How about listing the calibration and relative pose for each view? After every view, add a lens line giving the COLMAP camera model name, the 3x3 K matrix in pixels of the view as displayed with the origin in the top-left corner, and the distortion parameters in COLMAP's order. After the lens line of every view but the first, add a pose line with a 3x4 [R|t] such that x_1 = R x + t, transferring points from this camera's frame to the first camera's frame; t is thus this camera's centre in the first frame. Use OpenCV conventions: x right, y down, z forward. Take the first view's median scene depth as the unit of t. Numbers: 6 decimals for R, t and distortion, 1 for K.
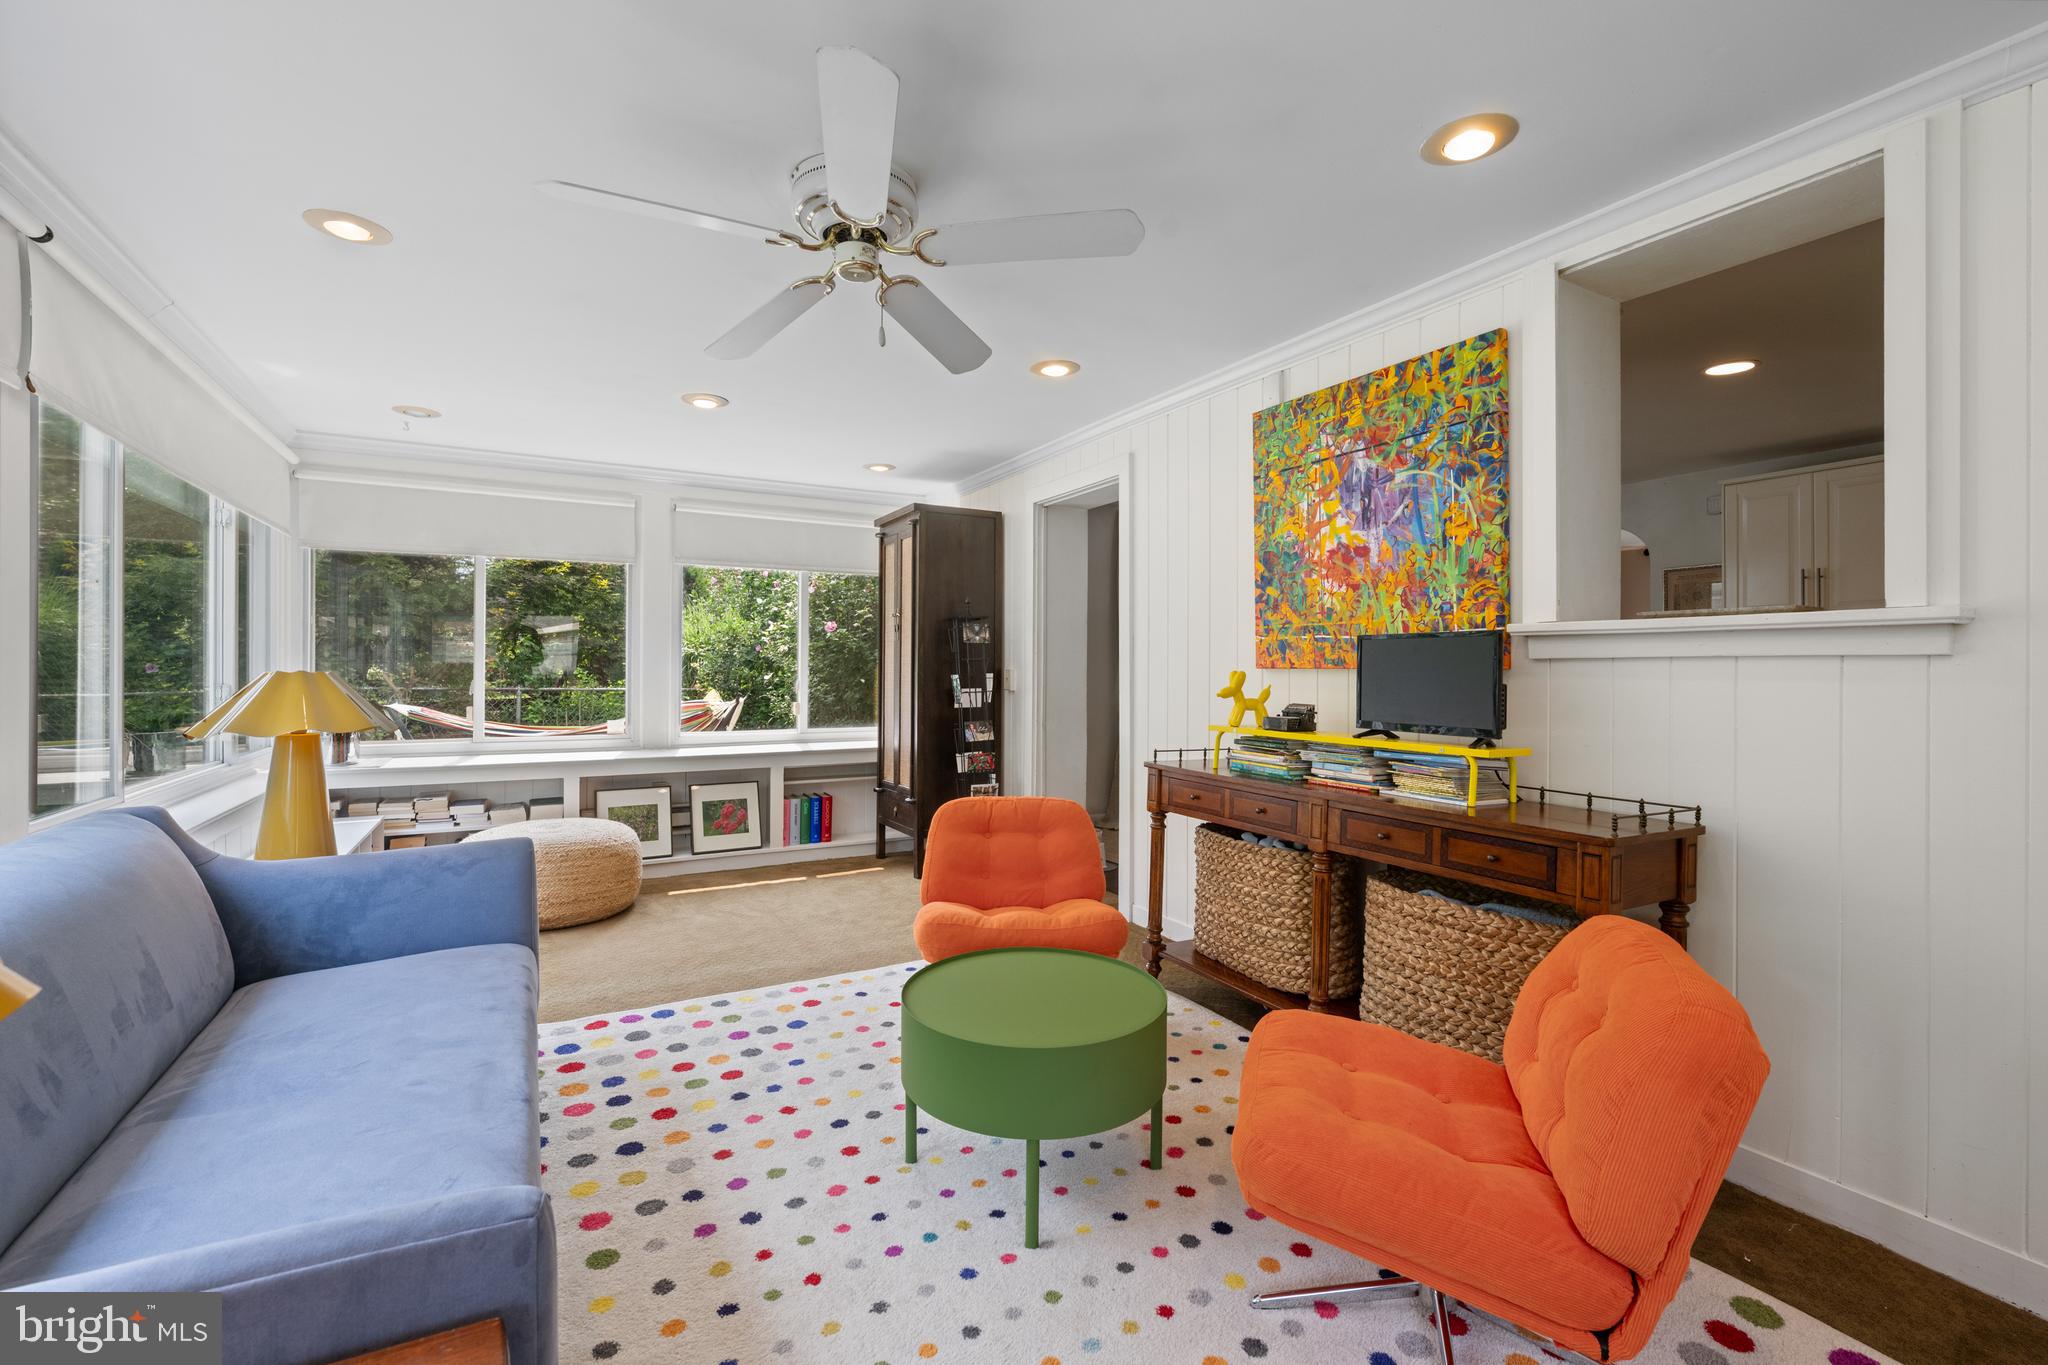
lens RADIAL K [[878.4, 0, 1021.0], [0, 878.4, 671.0], [0, 0, 1]] dist [-0.001302, 0.000636]
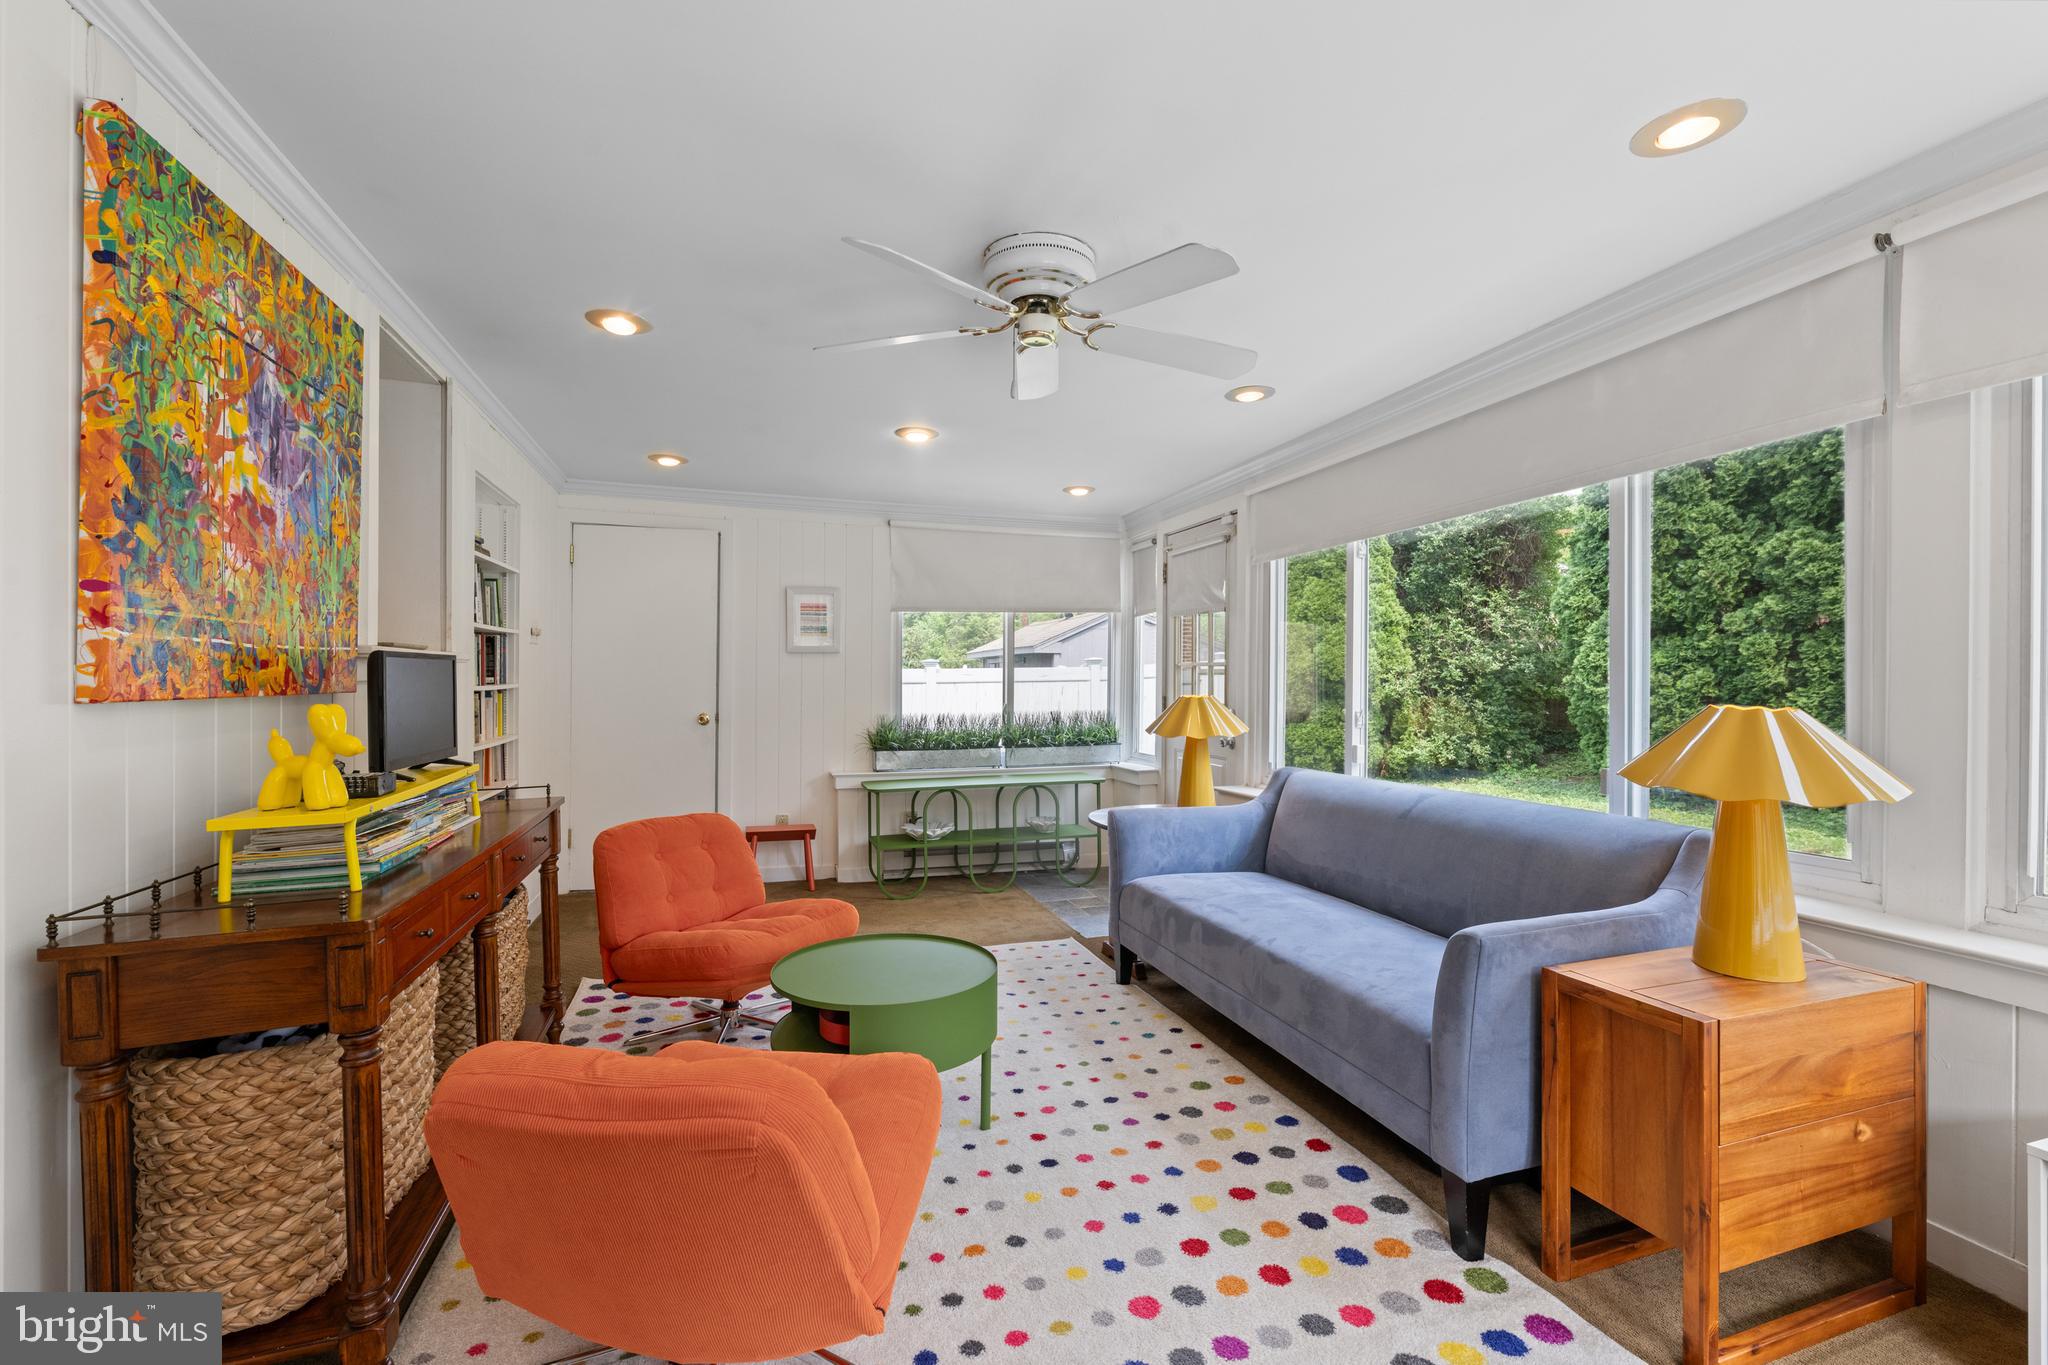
lens RADIAL K [[878.4, 0, 1013.1], [0, 878.4, 684.1], [0, 0, 1]] dist [-0.001302, 0.000636]
pose [[-0.975839, -0.006436, 0.218395, -0.284450], [-0.003206, 0.999880, 0.015143, -0.022520], [-0.218467, 0.014077, -0.975743, 1.473790]]
